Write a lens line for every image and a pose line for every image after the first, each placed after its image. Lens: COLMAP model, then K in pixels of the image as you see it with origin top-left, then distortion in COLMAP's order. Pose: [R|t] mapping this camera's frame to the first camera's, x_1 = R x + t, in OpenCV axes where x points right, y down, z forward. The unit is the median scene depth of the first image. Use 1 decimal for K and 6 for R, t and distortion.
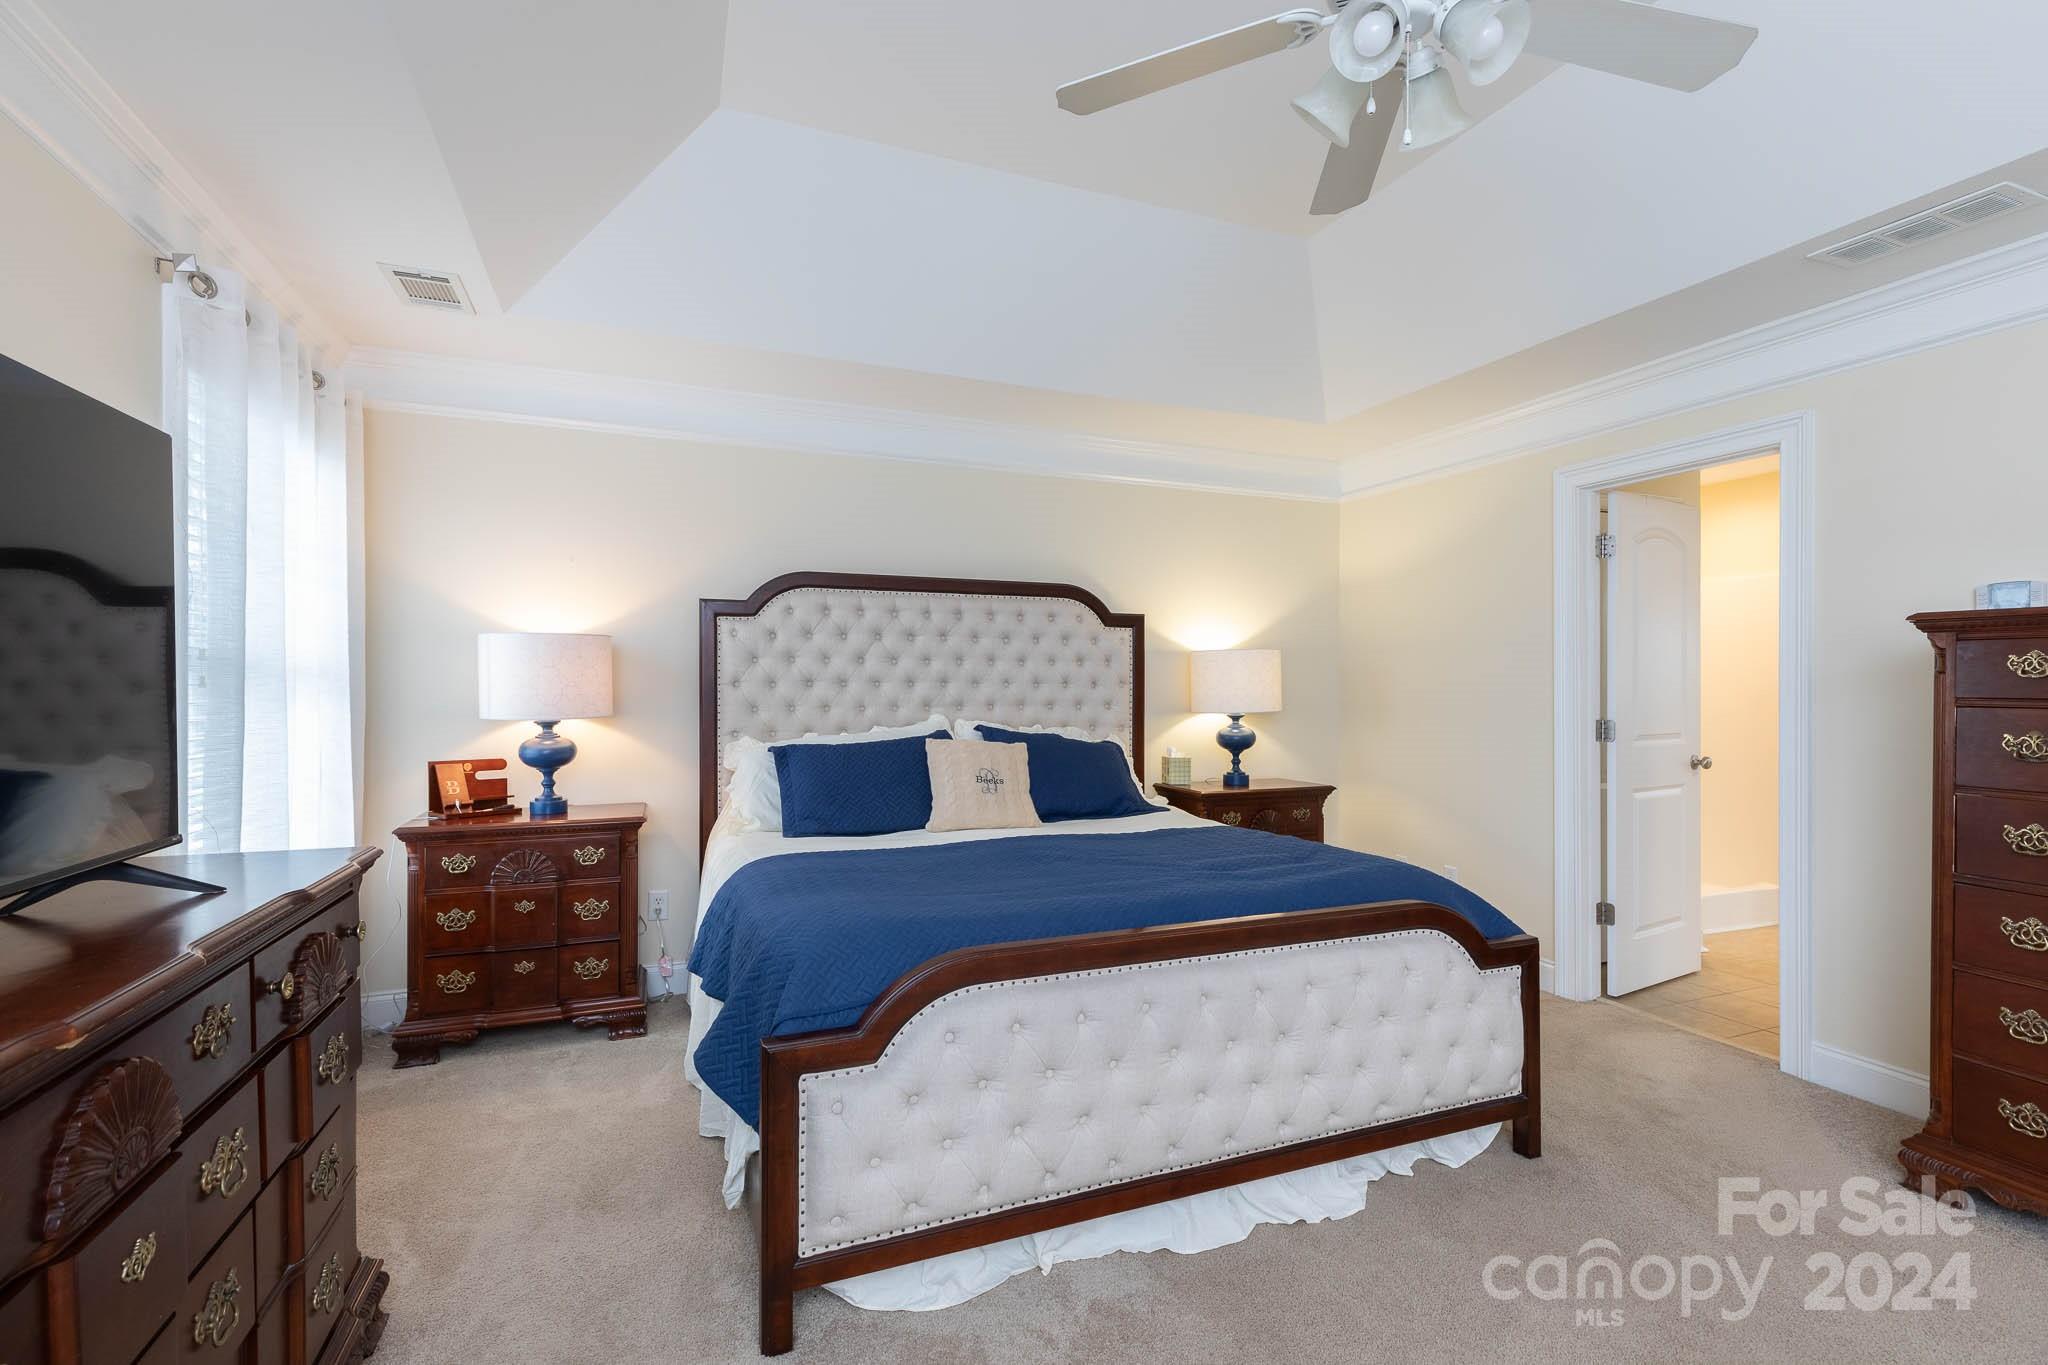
lens RADIAL K [[926.4, 0, 1027.8], [0, 926.4, 694.9], [0, 0, 1]] dist [0.005051, -0.000316]
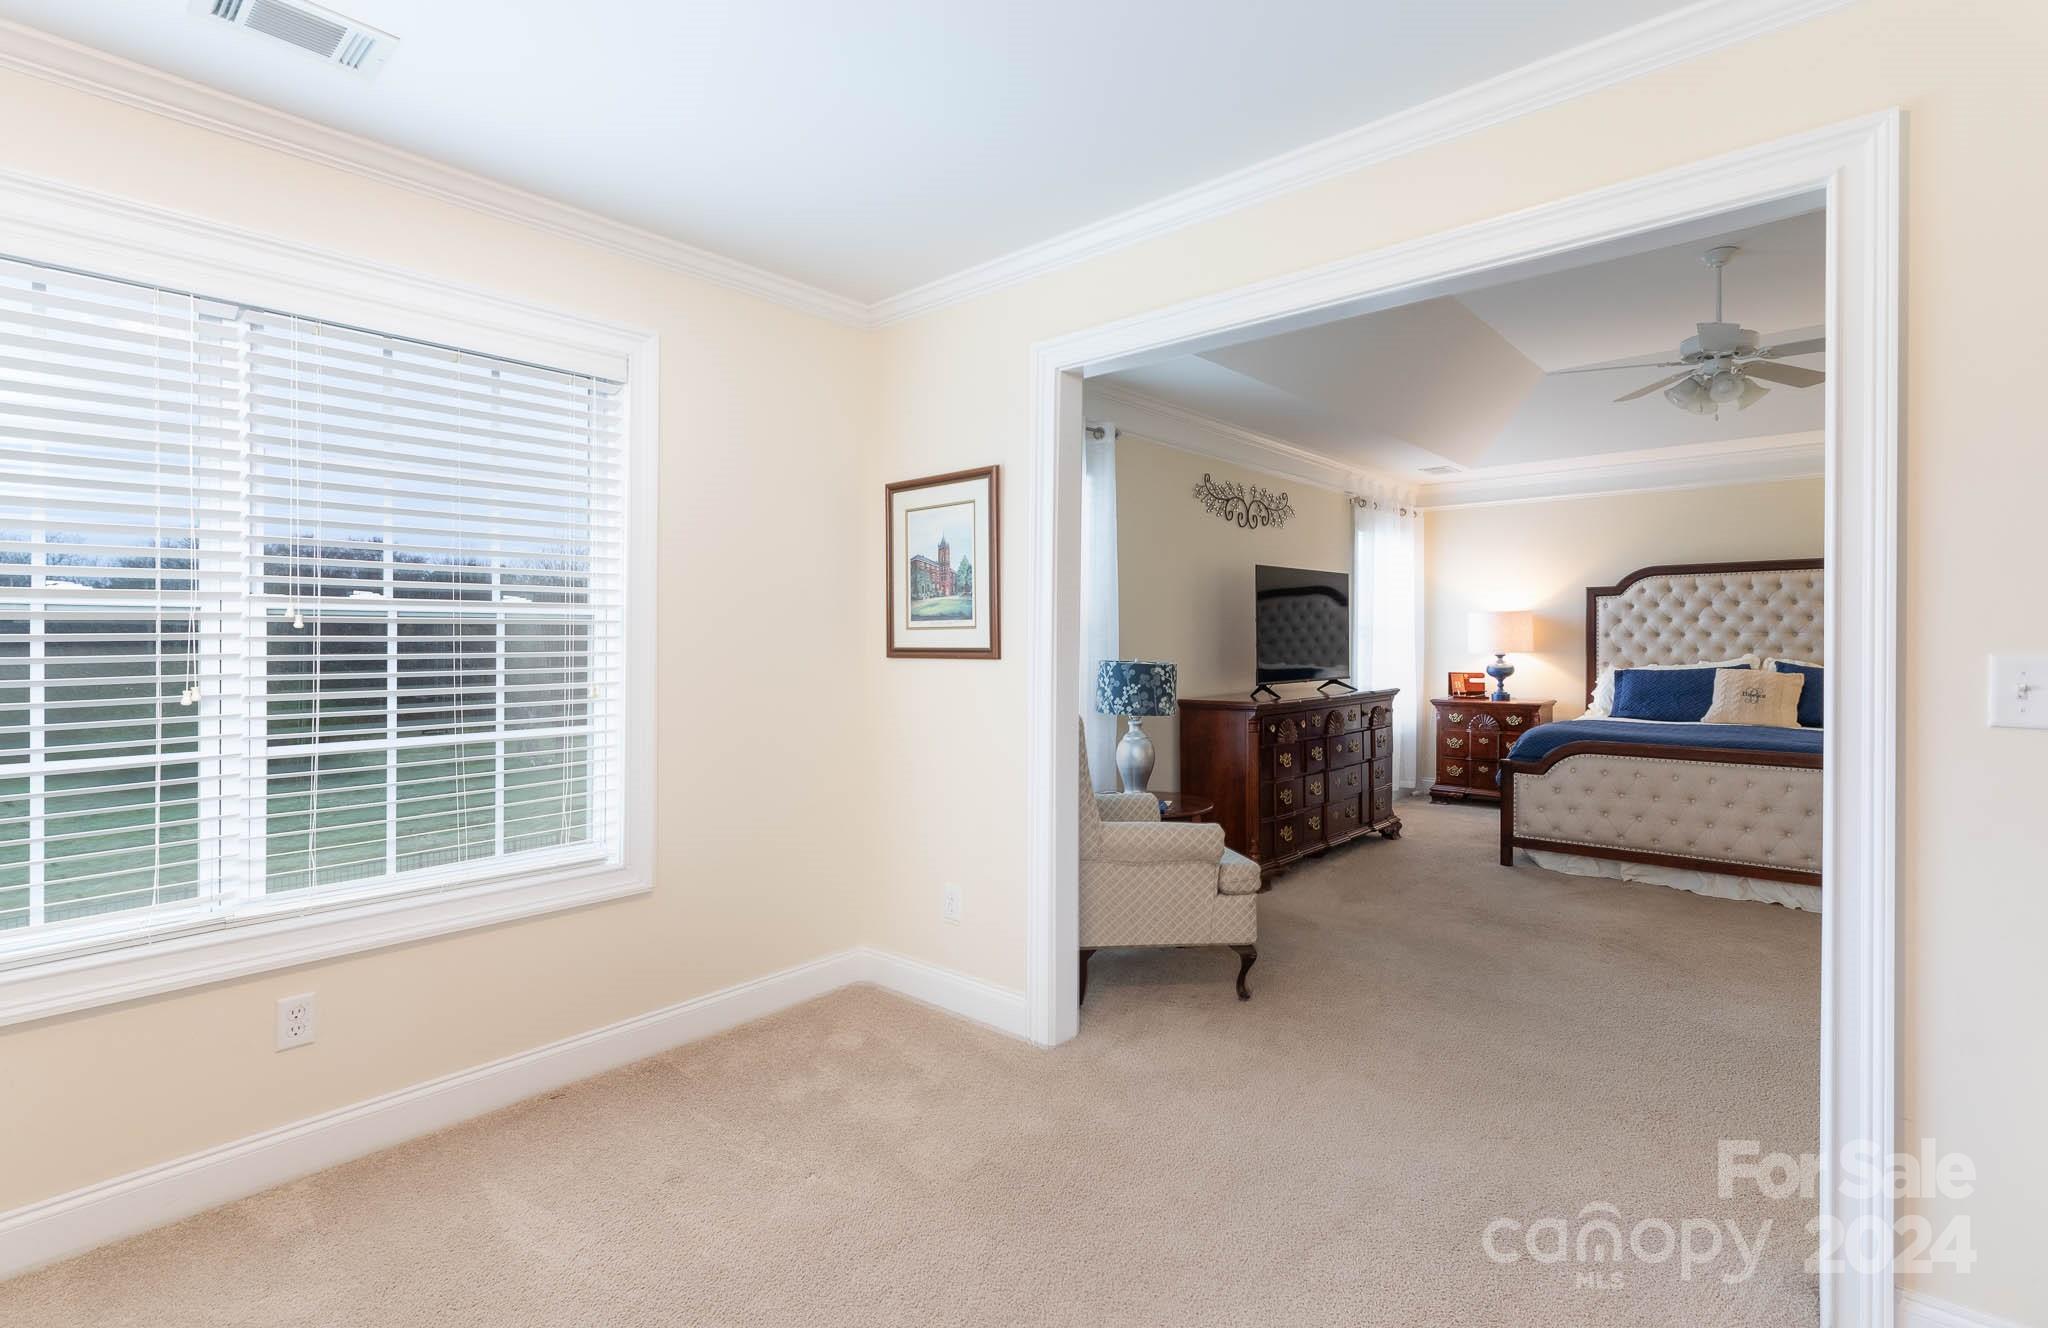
lens RADIAL K [[959.2, 0, 1019.6], [0, 959.2, 654.5], [0, 0, 1]] dist [0.001397, 0.000232]
pose [[0.447968, 0.011500, -0.893976, 0.804212], [0.000046, 0.999917, 0.012886, 0.001326], [0.894049, -0.005814, 0.447930, -0.795313]]
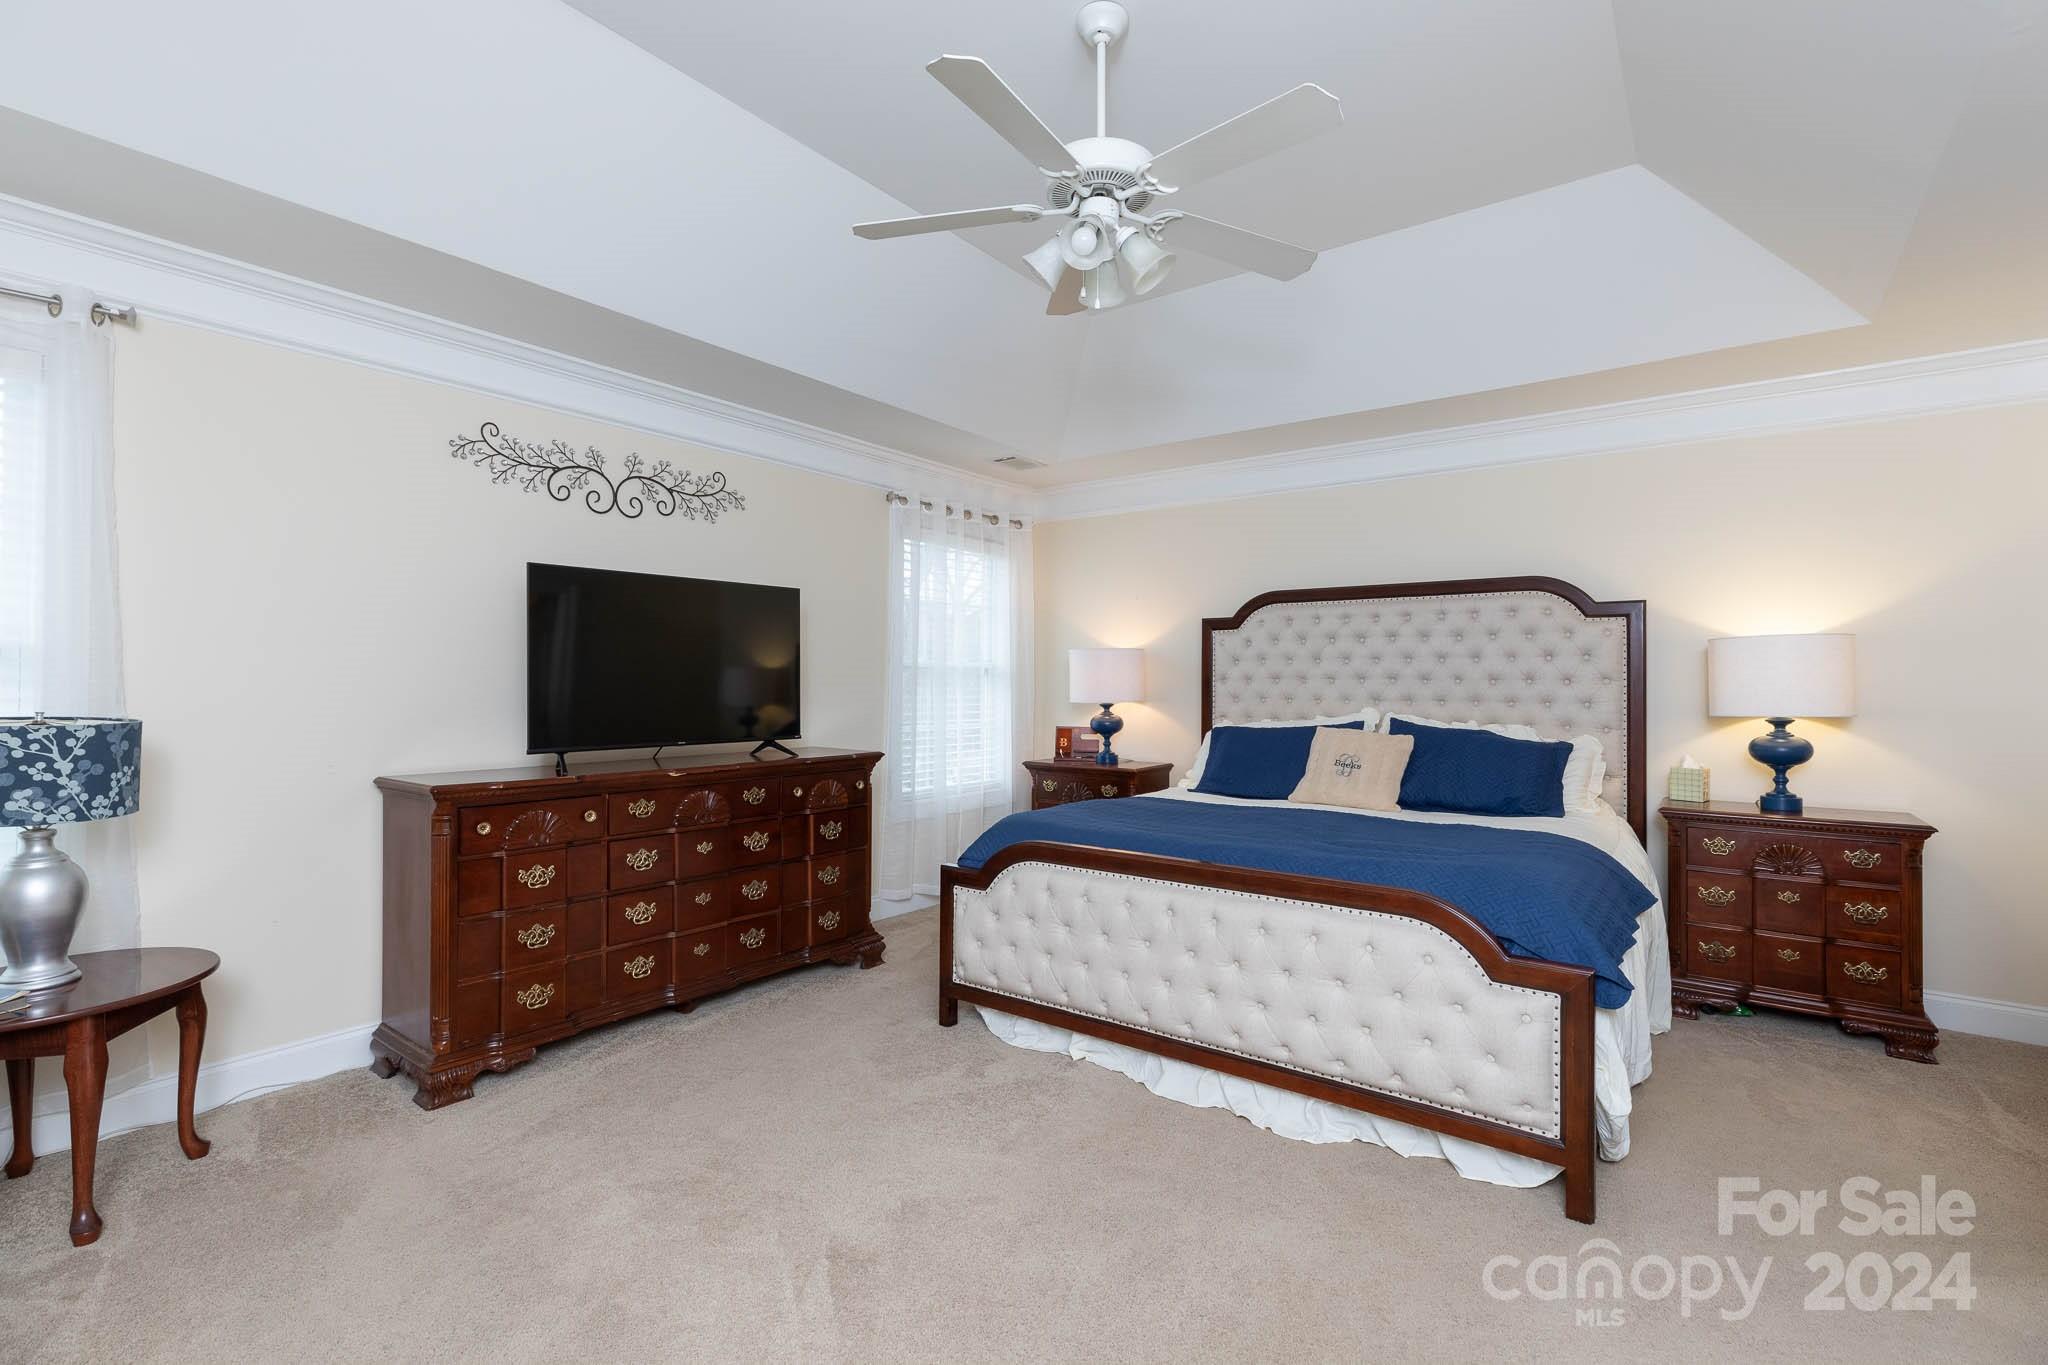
lens RADIAL K [[926.4, 0, 1021.0], [0, 926.4, 686.3], [0, 0, 1]] dist [0.005051, -0.000316]
pose [[0.521265, 0.006613, -0.853369, 0.675759], [-0.009208, 0.999955, 0.002124, -0.003317], [0.853345, 0.006751, 0.521303, 0.055144]]
